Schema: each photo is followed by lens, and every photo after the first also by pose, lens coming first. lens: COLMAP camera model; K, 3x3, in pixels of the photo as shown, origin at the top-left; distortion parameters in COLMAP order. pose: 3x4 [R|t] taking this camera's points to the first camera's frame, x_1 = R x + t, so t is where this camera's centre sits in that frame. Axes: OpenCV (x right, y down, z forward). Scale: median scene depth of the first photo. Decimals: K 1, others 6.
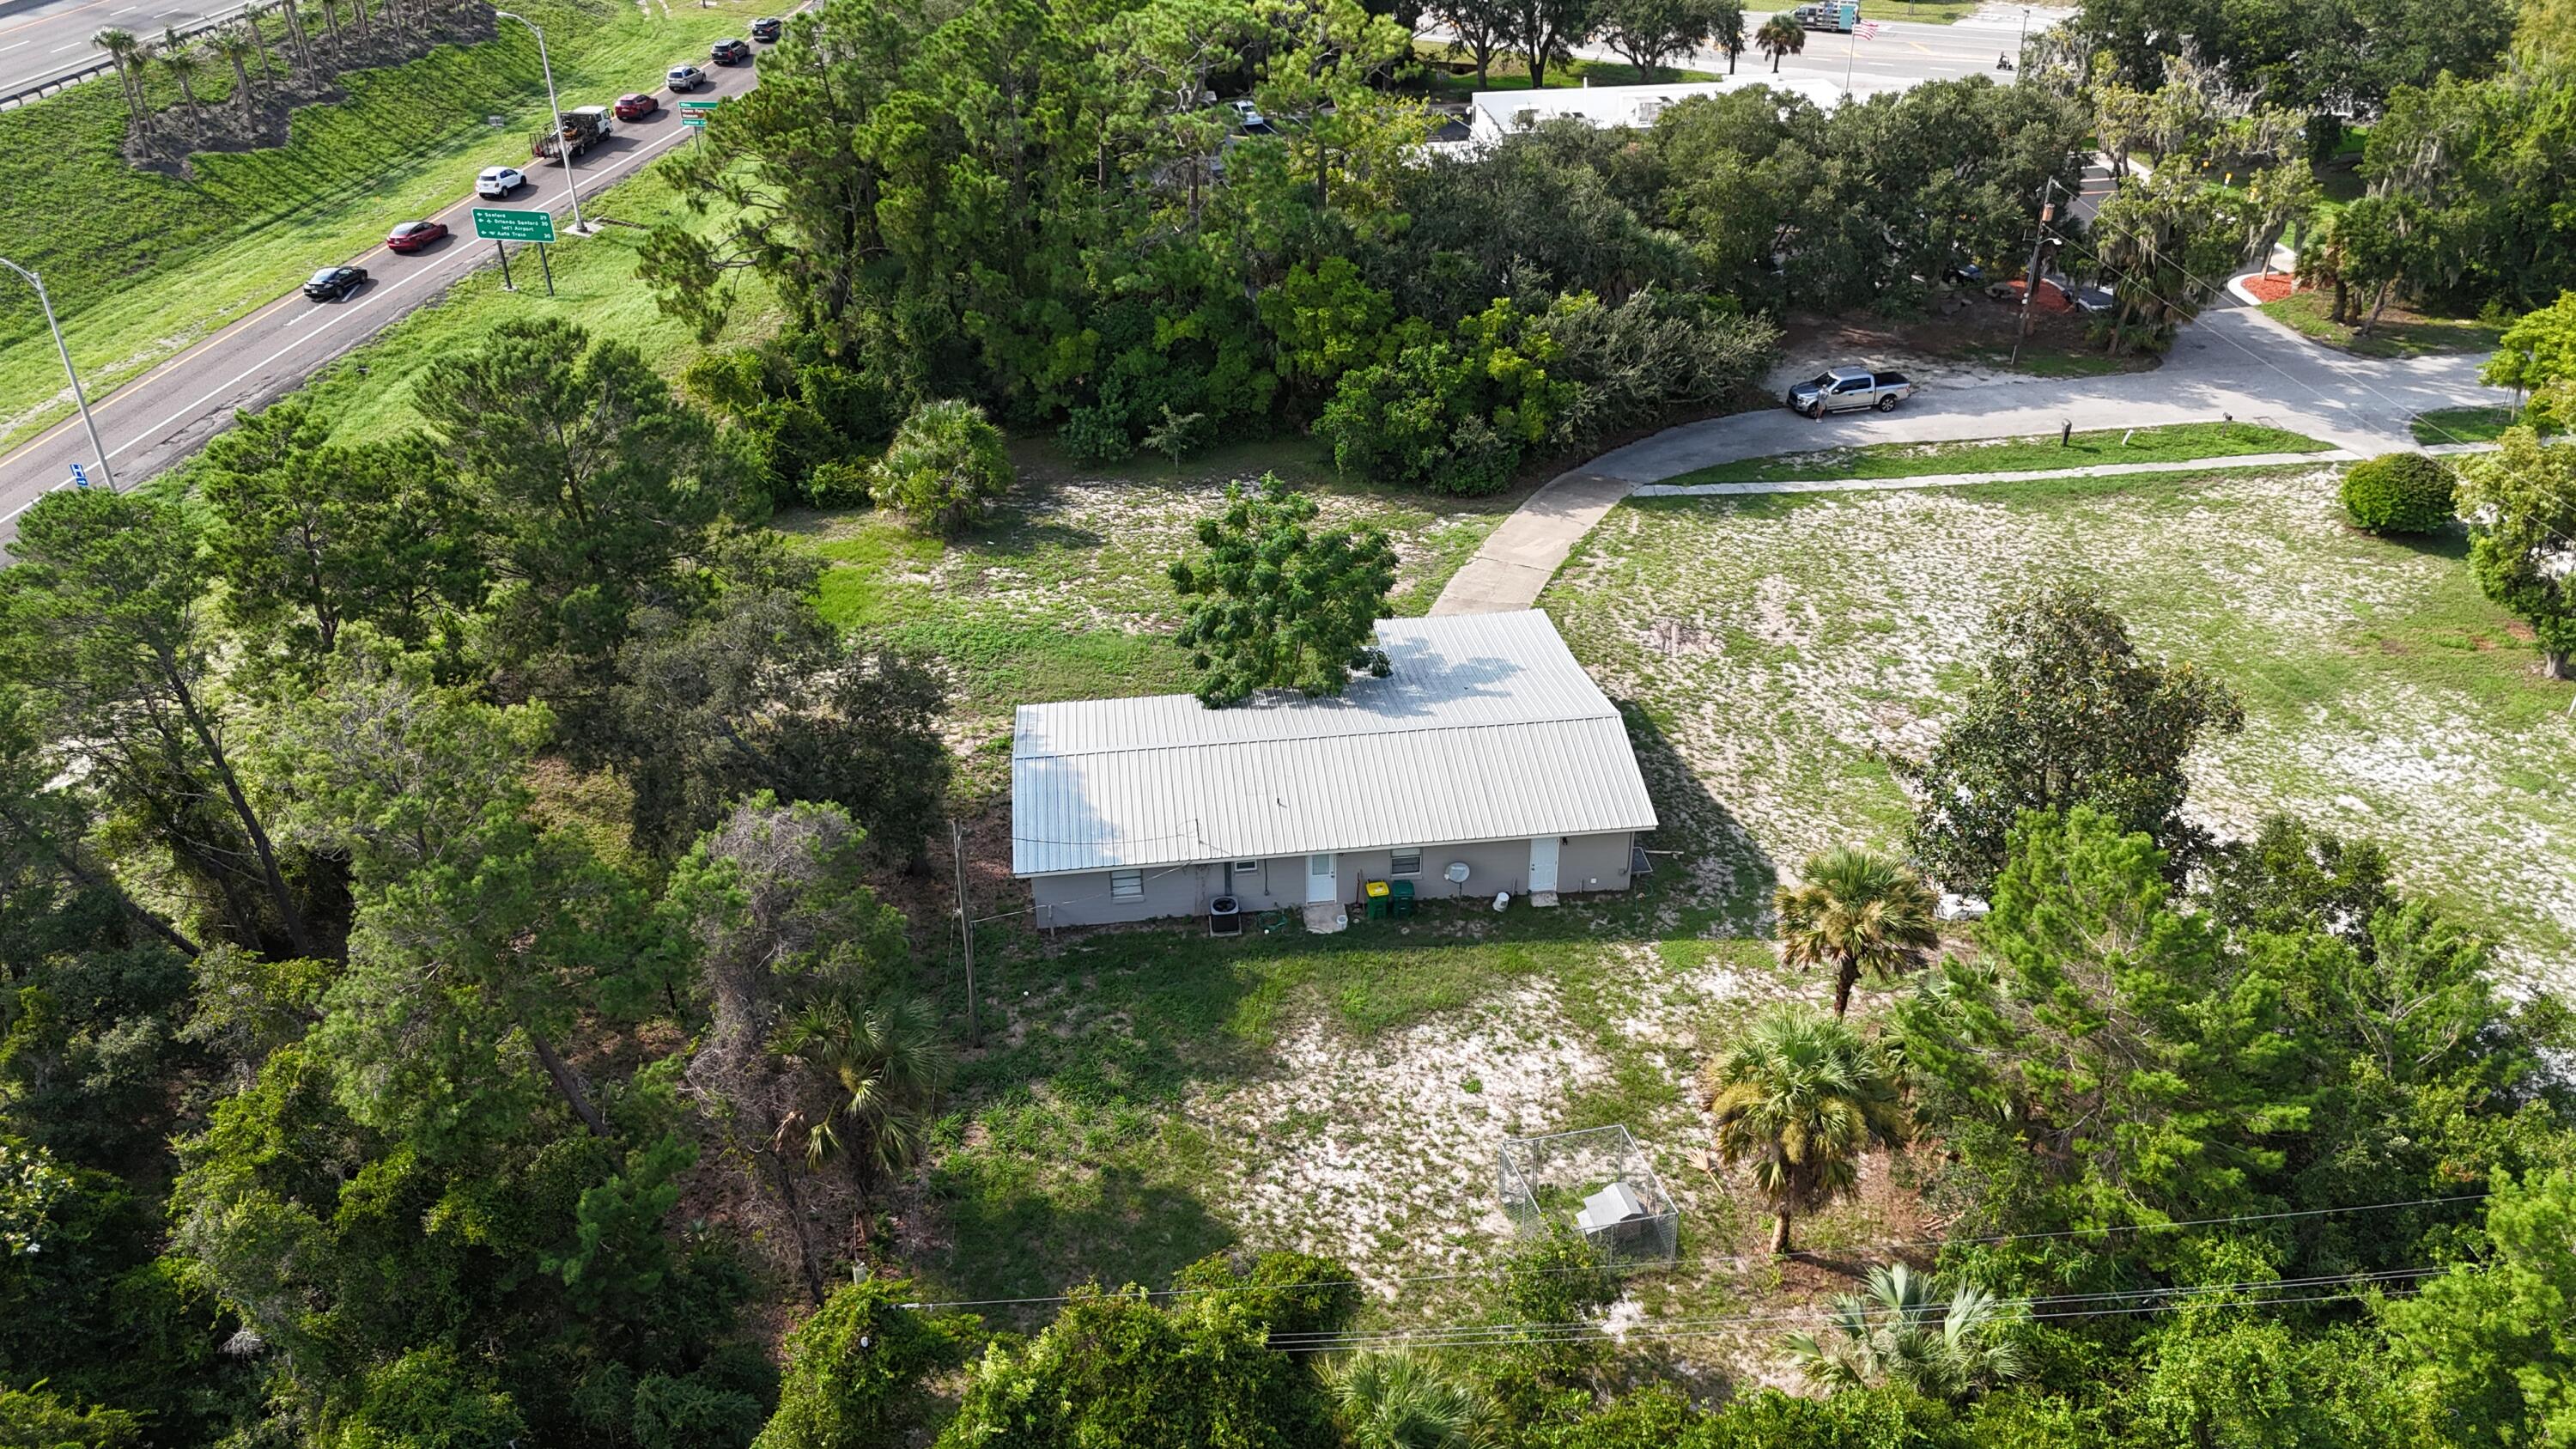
lens RADIAL K [[1915.1, 0, 1290.1], [0, 1915.1, 725.6], [0, 0, 1]] dist [0.038059, -0.022504]
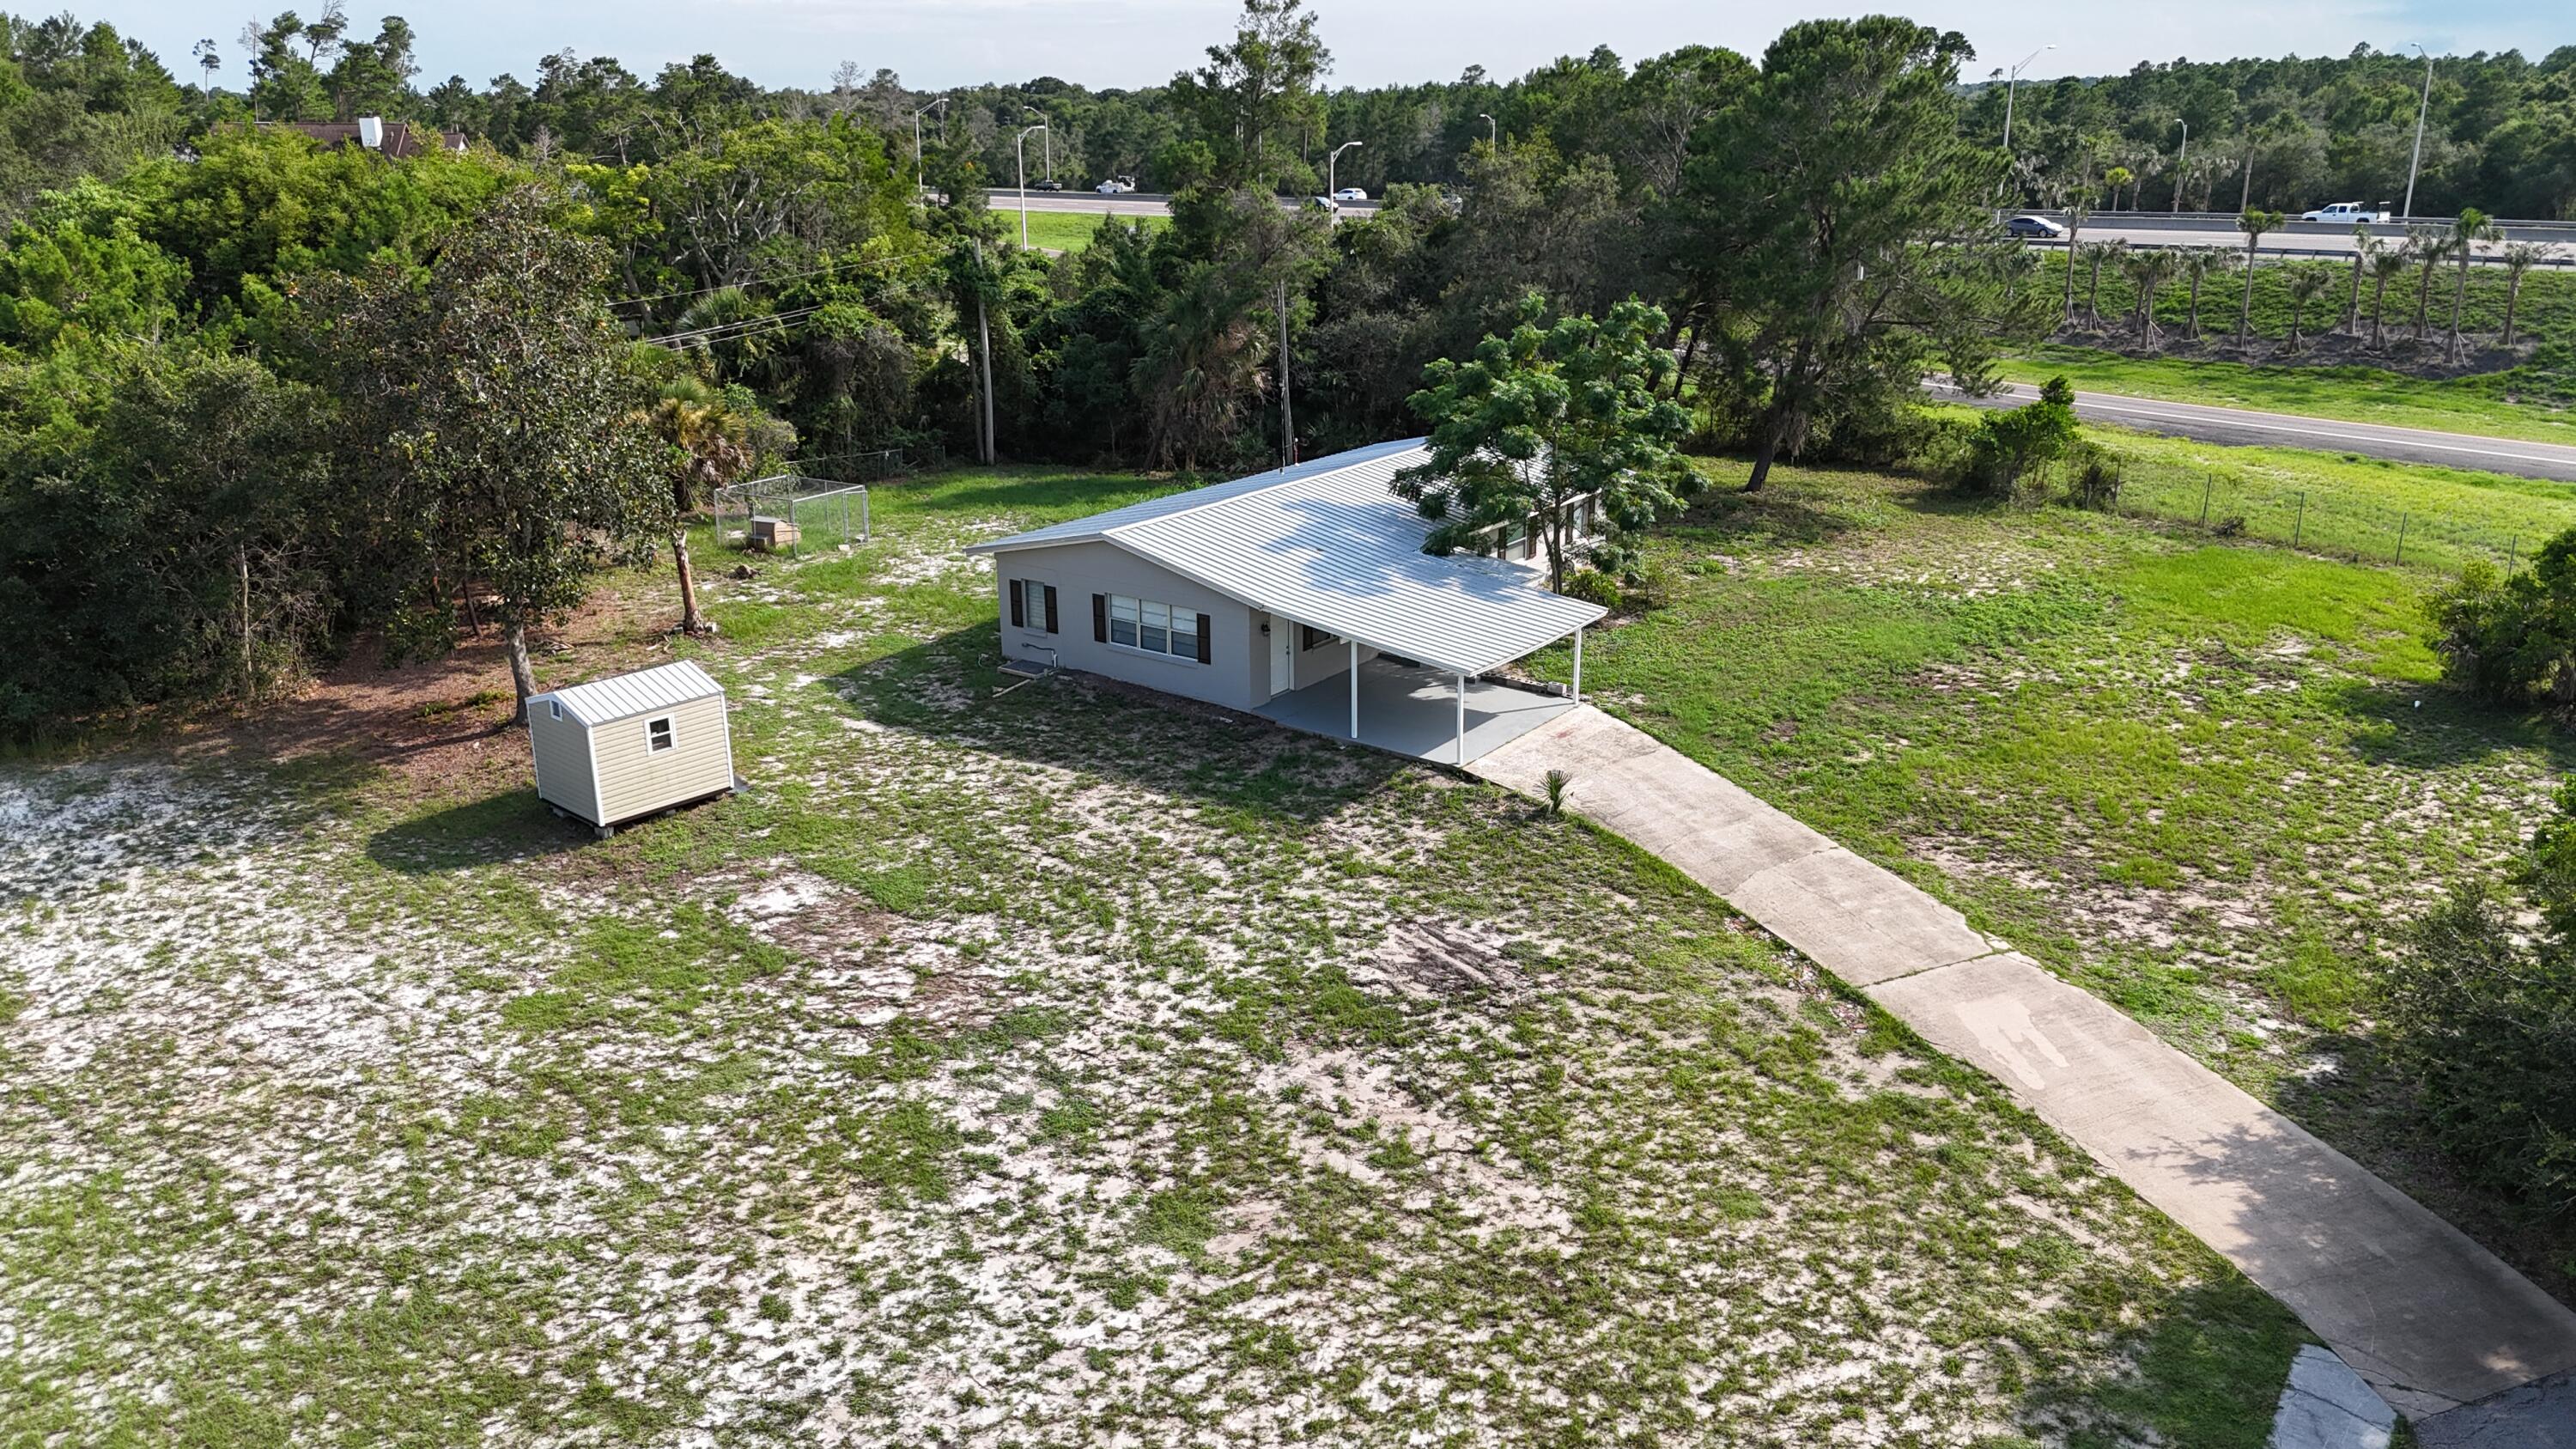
lens RADIAL K [[1915.1, 0, 1295.1], [0, 1915.1, 725.2], [0, 0, 1]] dist [0.038059, -0.022504]
pose [[-0.676190, 0.239172, -0.696824, 0.563819], [-0.369038, 0.708658, 0.601345, -0.370921], [0.637634, 0.663778, -0.390924, 1.173134]]
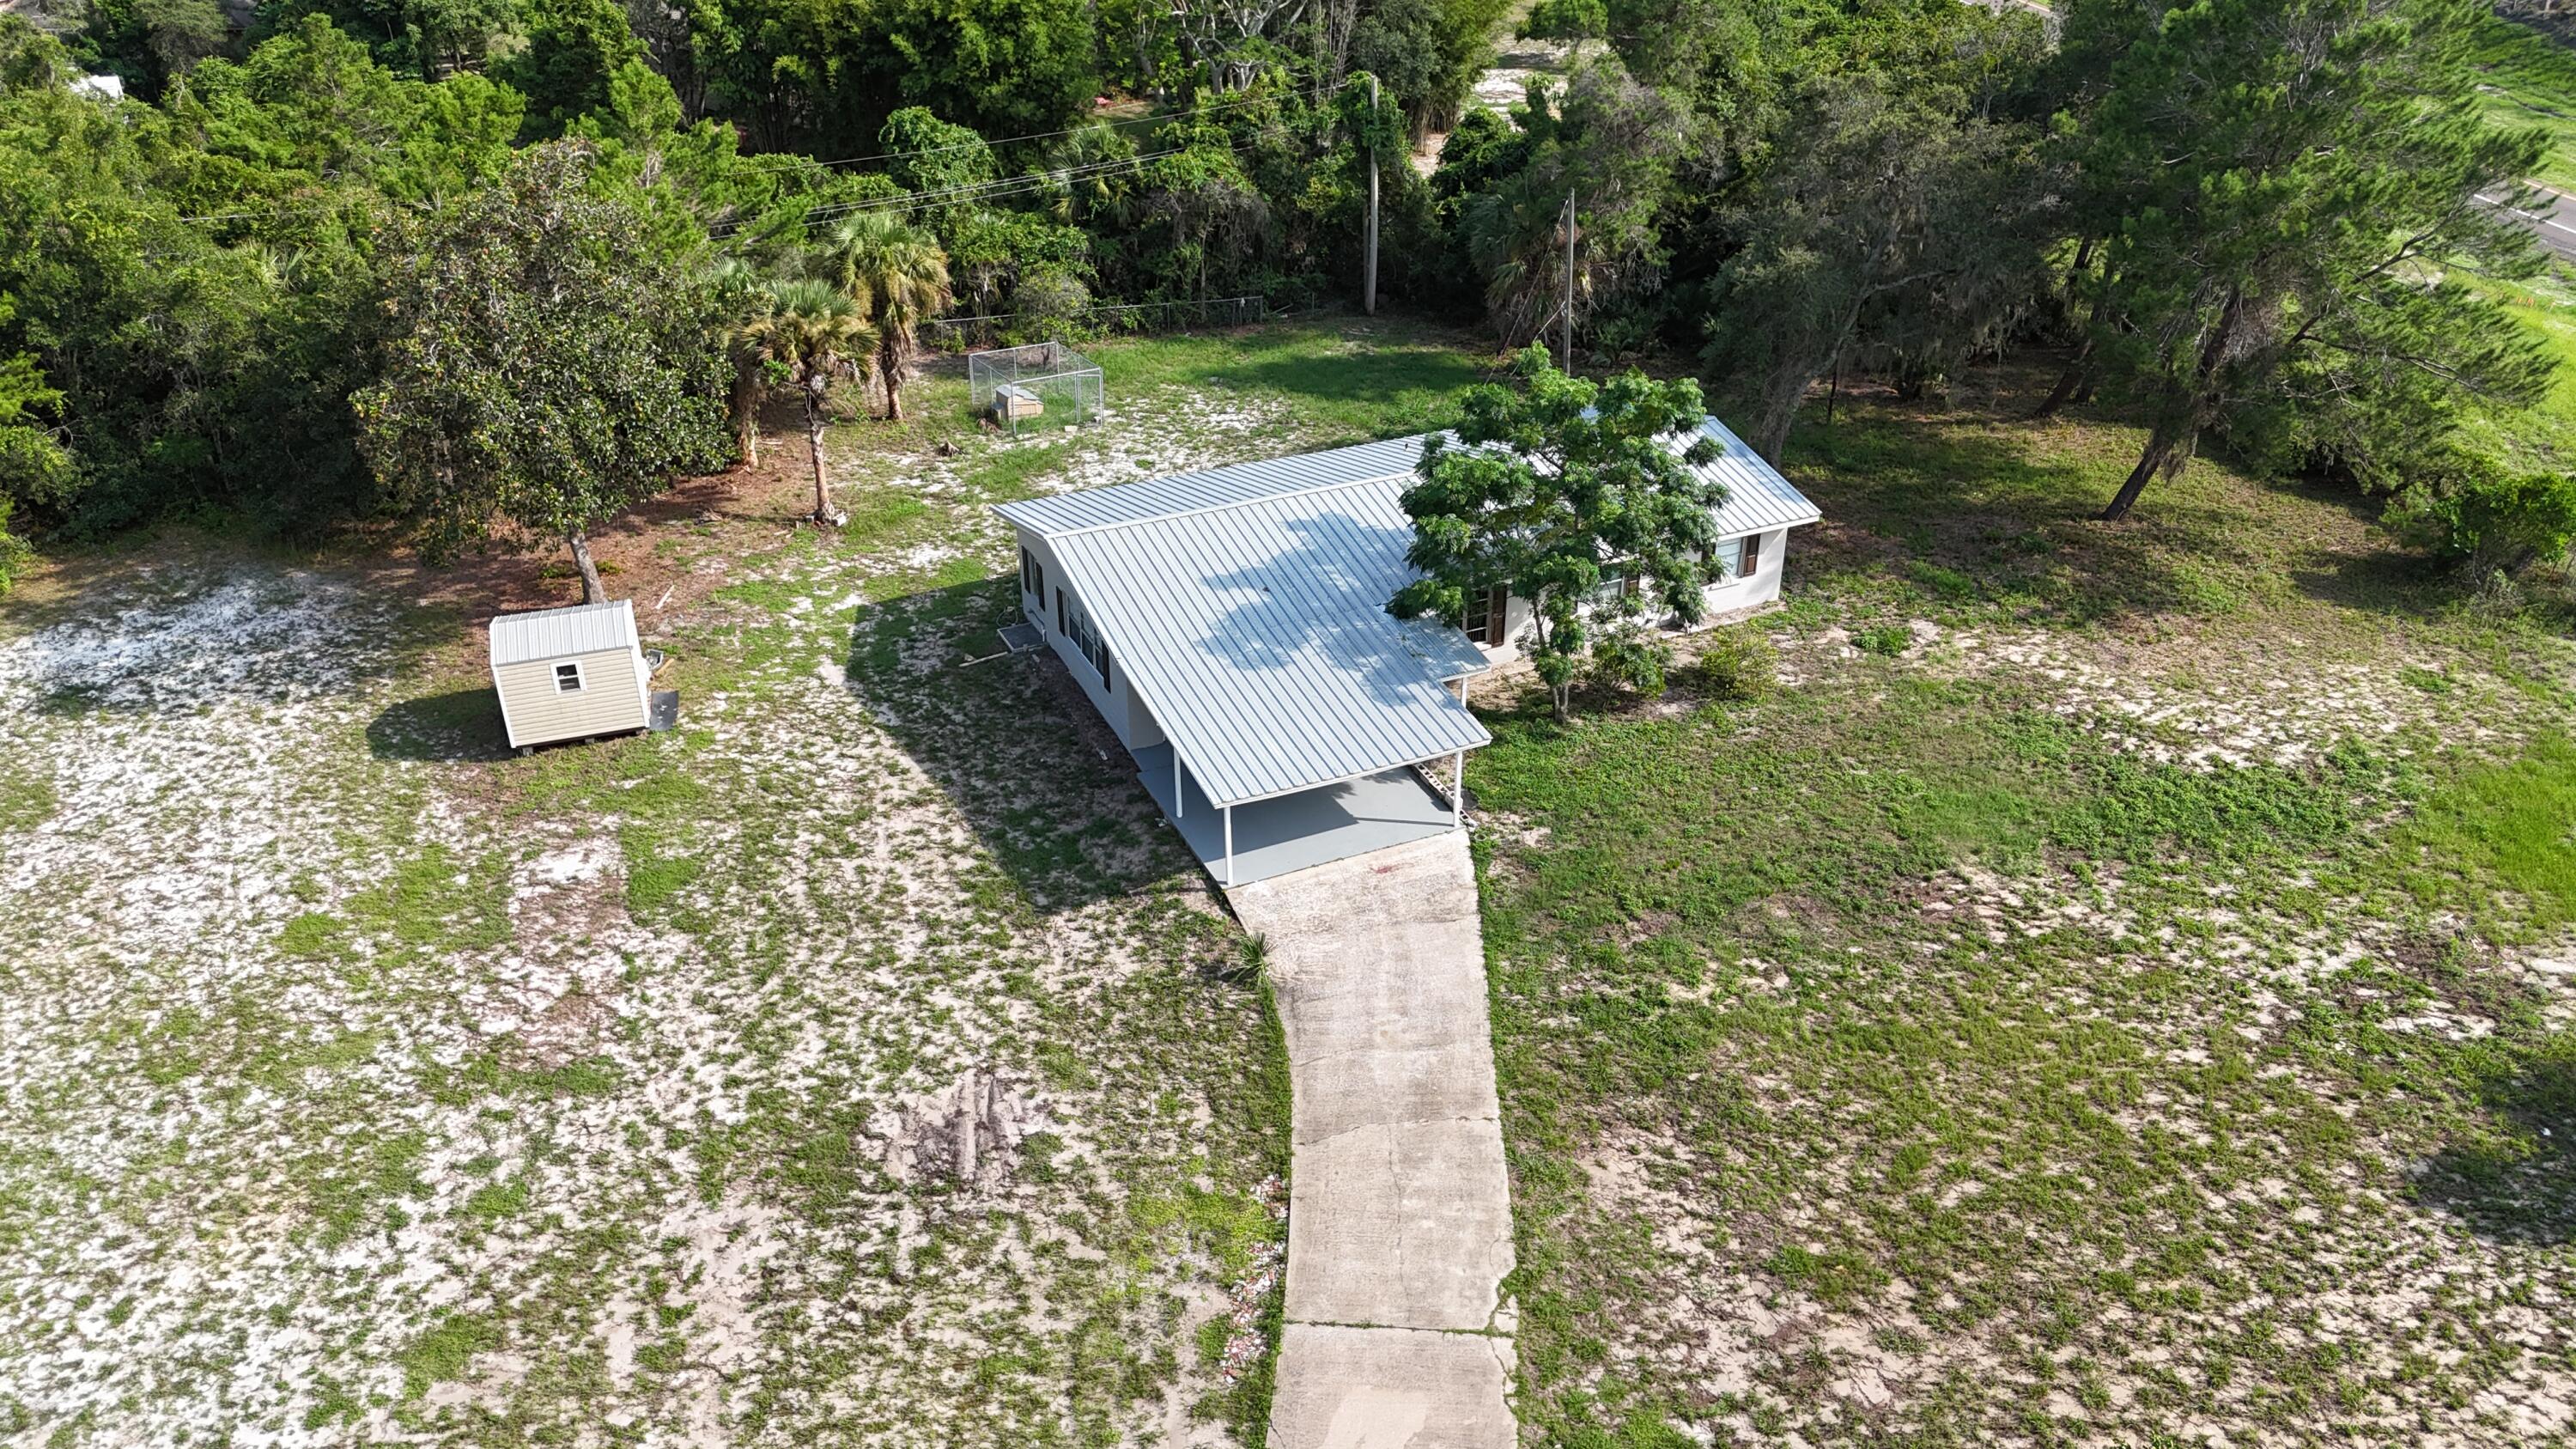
lens RADIAL K [[1915.1, 0, 1293.2], [0, 1915.1, 722.9], [0, 0, 1]] dist [0.038059, -0.022504]
pose [[-0.950474, 0.157265, -0.268078, 0.245291], [-0.151515, 0.518646, 0.841457, -0.517724], [0.271370, 0.840401, -0.469132, 1.207516]]
